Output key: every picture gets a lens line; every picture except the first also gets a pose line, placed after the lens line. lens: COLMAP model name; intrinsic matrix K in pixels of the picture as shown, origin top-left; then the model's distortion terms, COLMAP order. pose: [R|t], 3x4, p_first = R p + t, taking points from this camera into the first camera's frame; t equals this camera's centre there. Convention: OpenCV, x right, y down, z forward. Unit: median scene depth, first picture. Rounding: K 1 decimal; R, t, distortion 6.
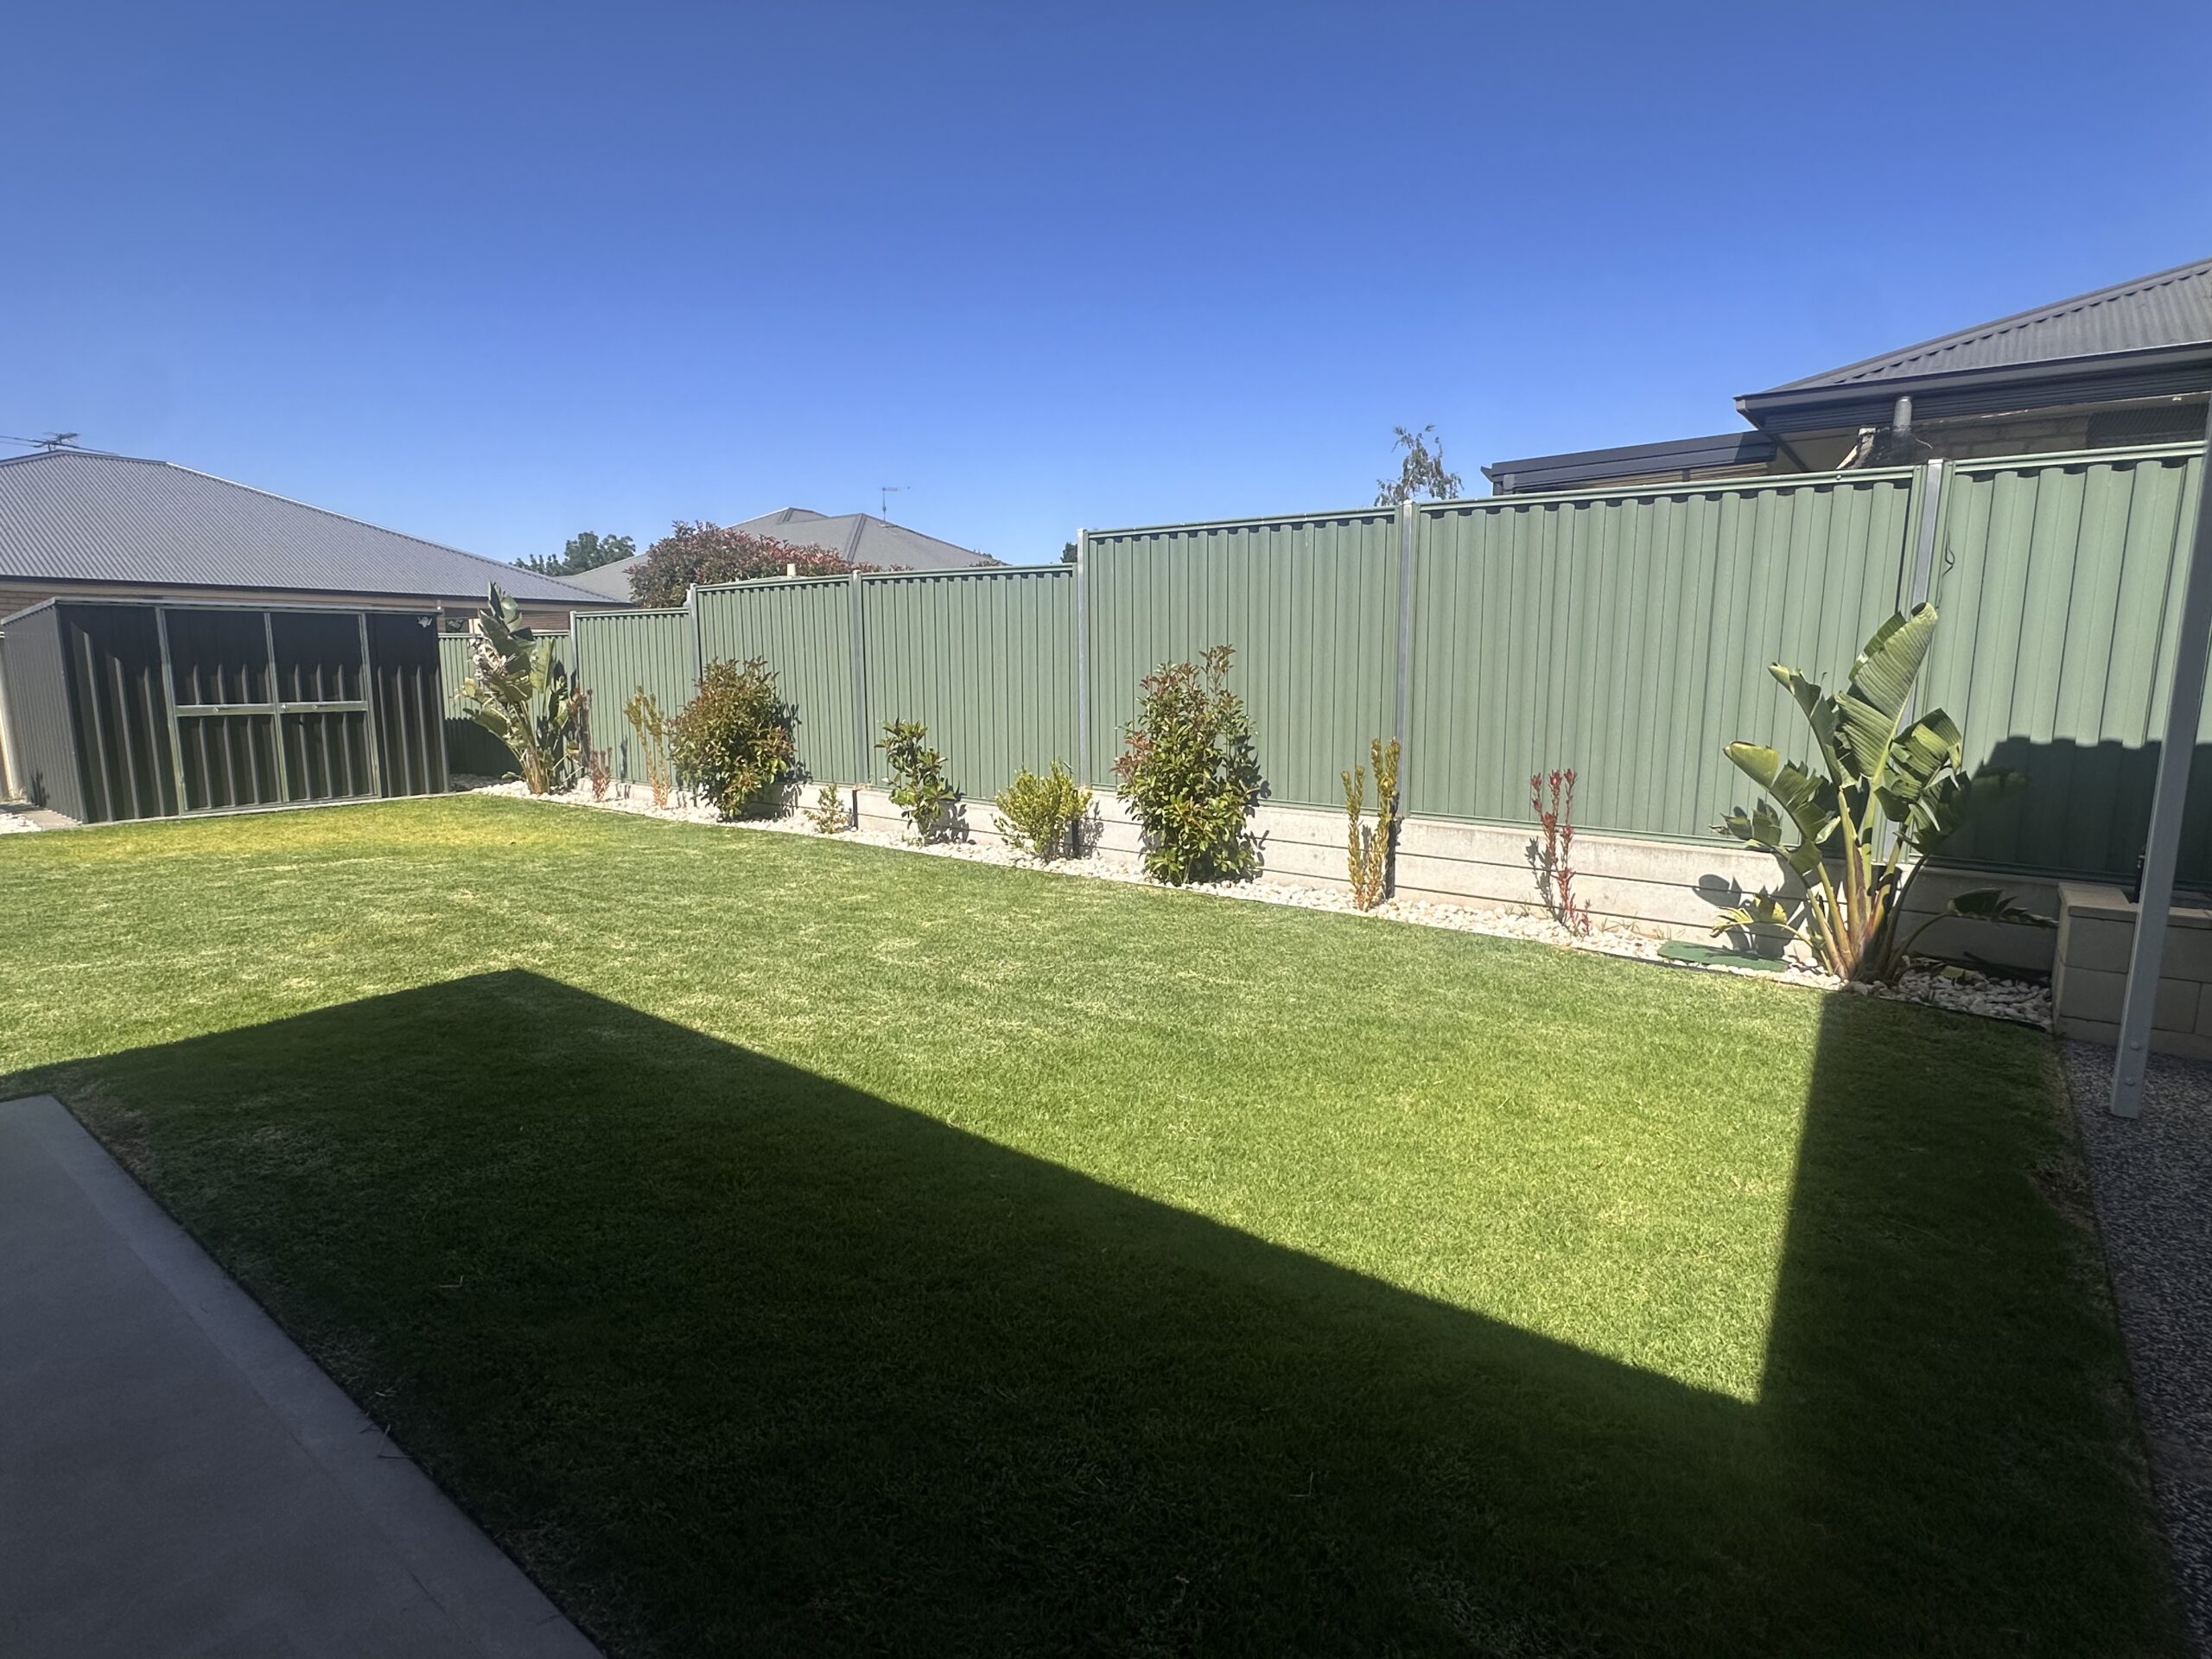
lens RADIAL K [[1131.0, 0, 1103.1], [0, 1131.0, 831.3], [0, 0, 1]] dist [-0.005910, 0.002051]
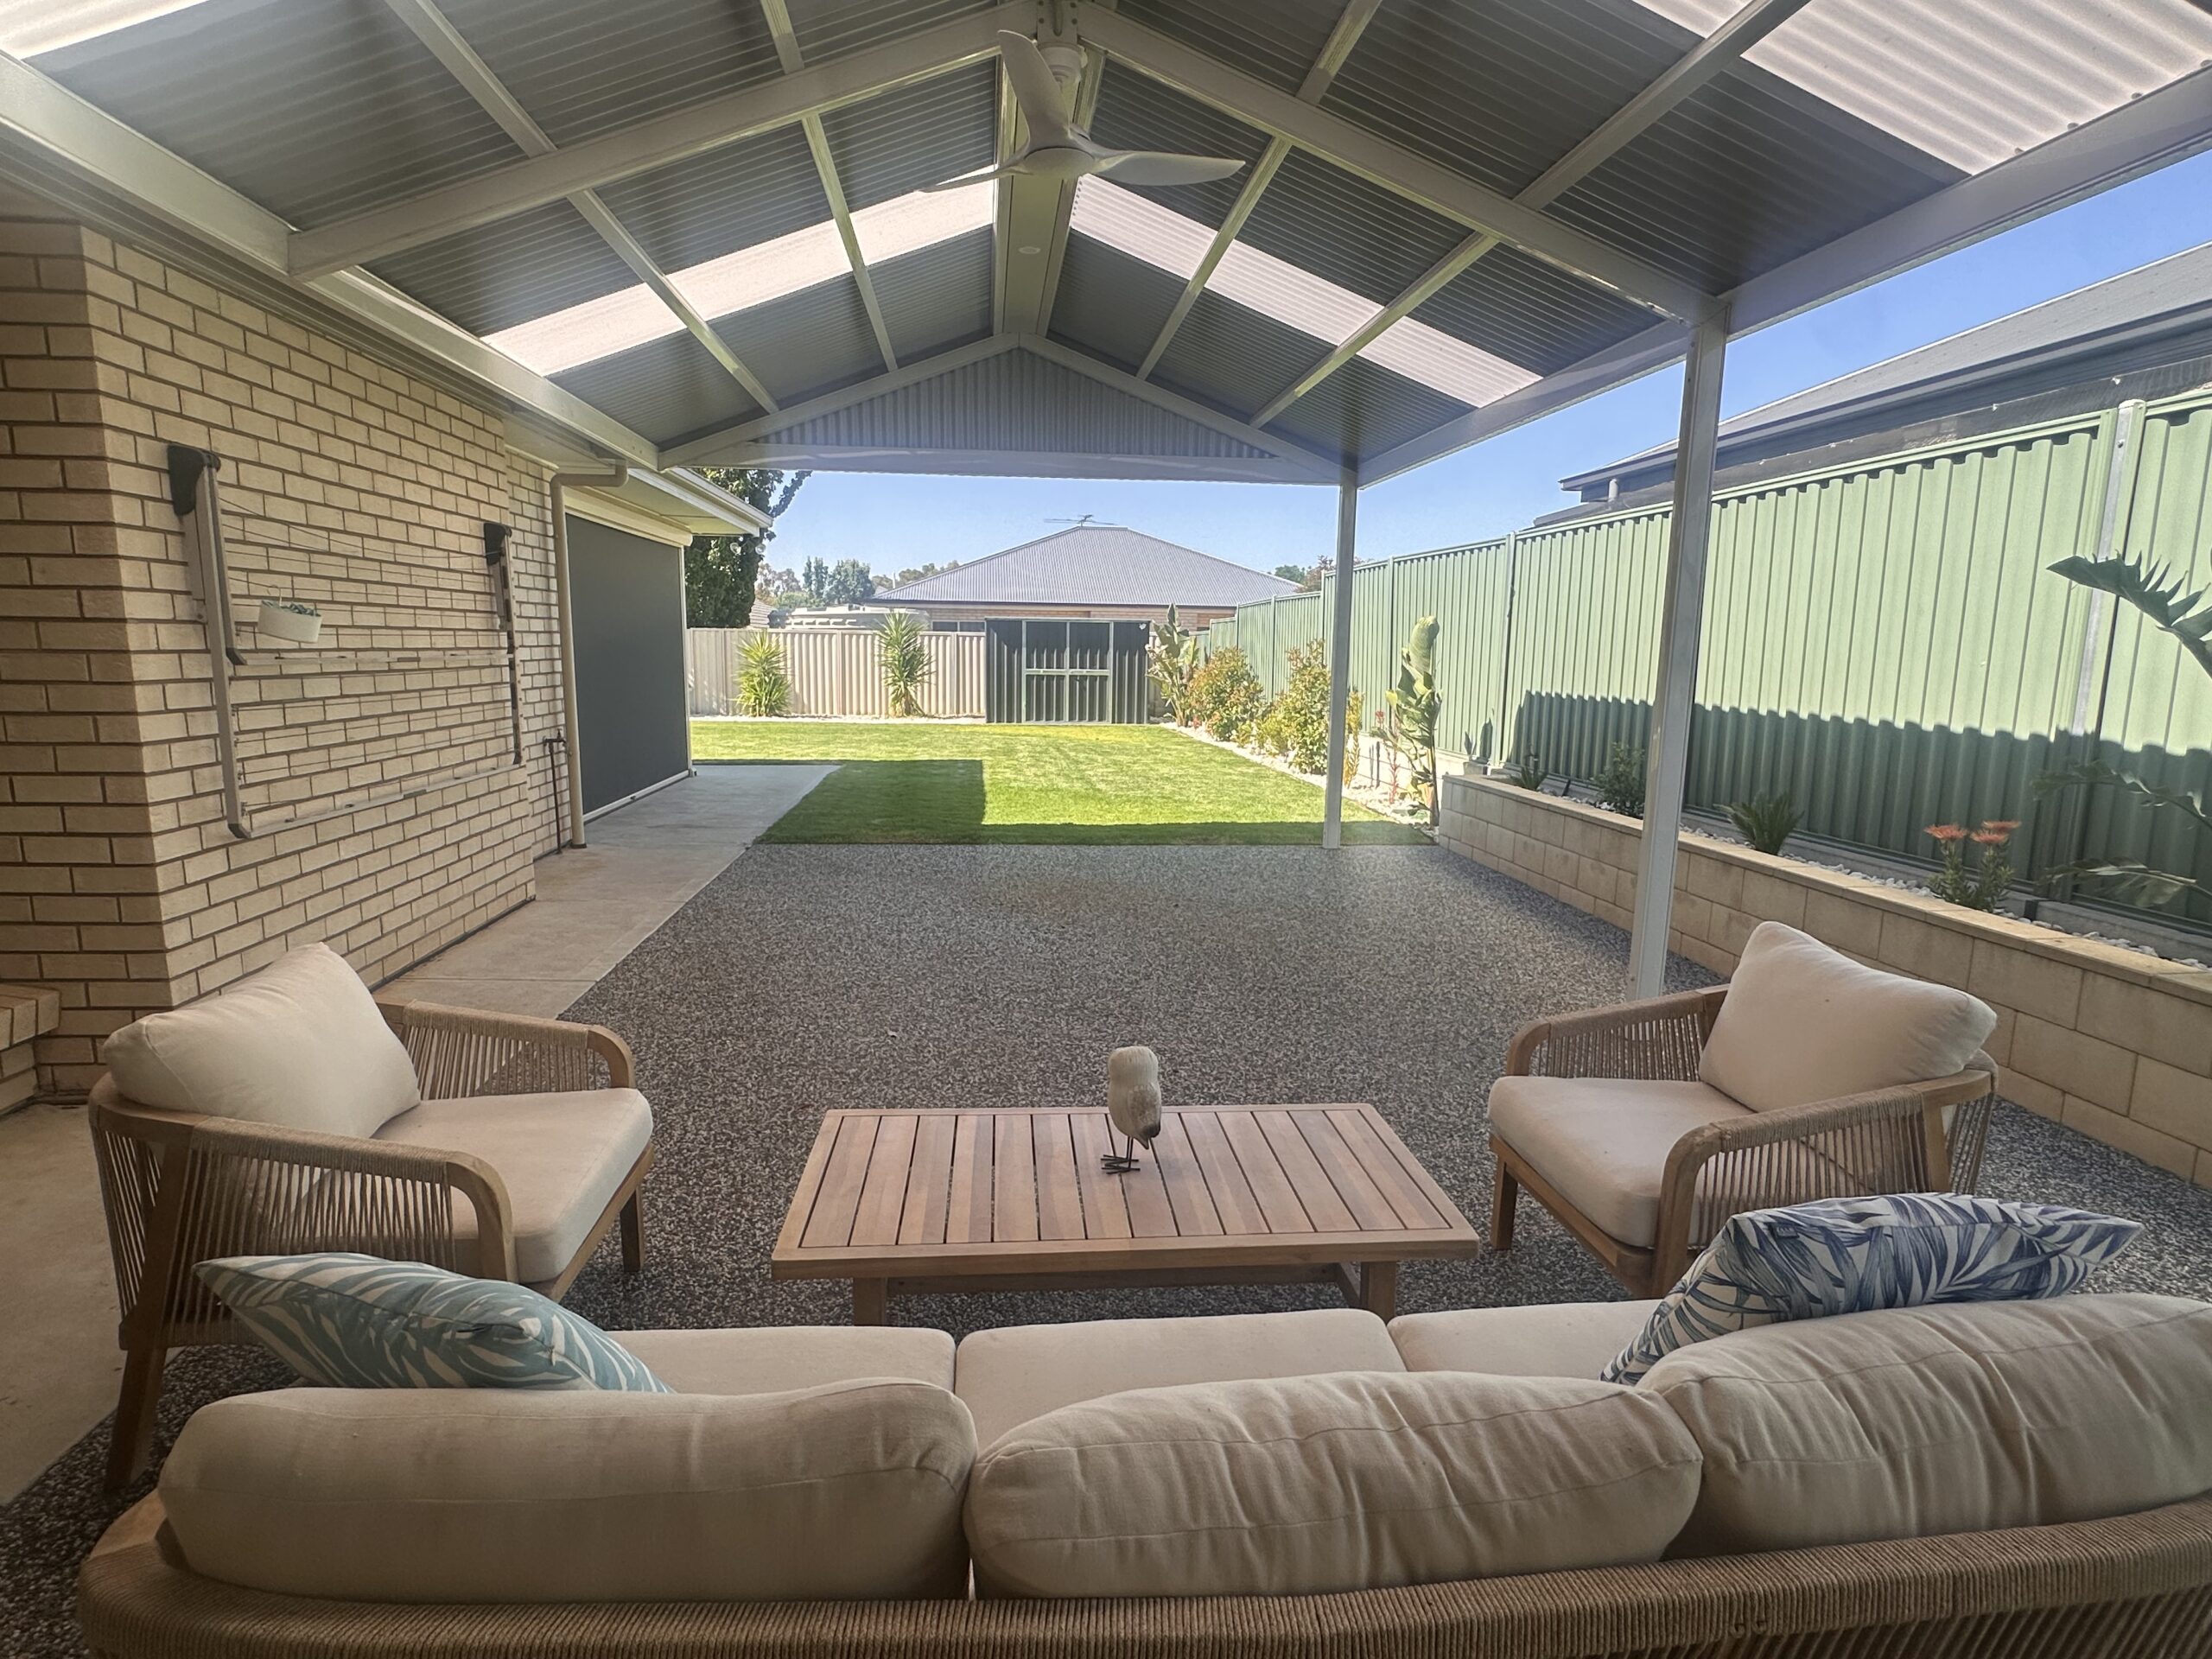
lens RADIAL K [[1131.0, 0, 1105.3], [0, 1131.0, 824.9], [0, 0, 1]] dist [-0.005910, 0.002051]
pose [[0.692230, 0.120414, -0.711560, 0.701249], [-0.124124, 0.991154, 0.046975, 0.048950], [0.710922, 0.055804, 0.701053, -0.280400]]
